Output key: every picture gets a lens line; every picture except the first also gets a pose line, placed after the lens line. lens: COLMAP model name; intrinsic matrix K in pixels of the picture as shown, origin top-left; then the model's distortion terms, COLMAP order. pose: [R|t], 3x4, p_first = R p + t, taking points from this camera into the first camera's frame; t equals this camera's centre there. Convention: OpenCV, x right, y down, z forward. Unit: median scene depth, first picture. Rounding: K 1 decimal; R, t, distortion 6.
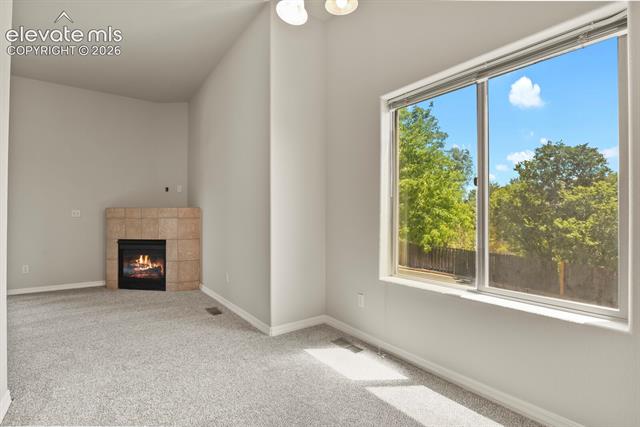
lens RADIAL K [[312.2, 0, 326.0], [0, 312.2, 215.1], [0, 0, 1]] dist [-0.000389, -0.001959]
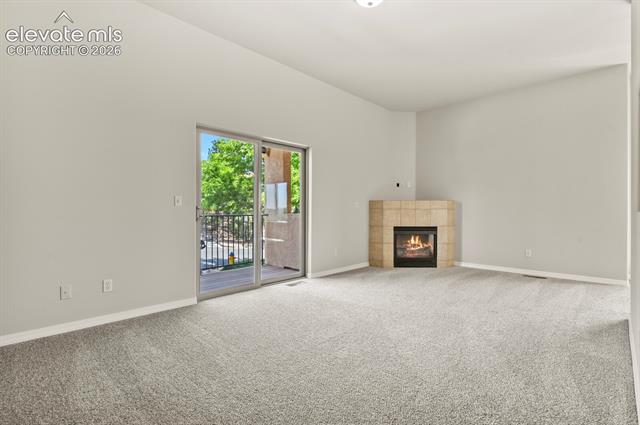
lens RADIAL K [[312.2, 0, 322.6], [0, 312.2, 209.5], [0, 0, 1]] dist [-0.000389, -0.001959]
pose [[0.981467, 0.002674, 0.191613, -1.186732], [-0.004107, 0.999967, 0.007078, 0.004570], [-0.191588, -0.007734, 0.981445, -0.128973]]
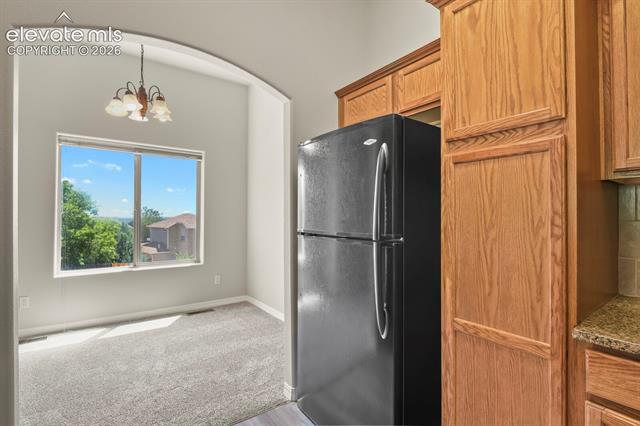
lens RADIAL K [[312.2, 0, 328.6], [0, 312.2, 215.5], [0, 0, 1]] dist [-0.000389, -0.001959]
pose [[-0.011944, 0.002978, 0.999924, -0.618217], [-0.012420, 0.999918, -0.003127, -0.029711], [-0.999852, -0.012456, -0.011906, -0.048505]]
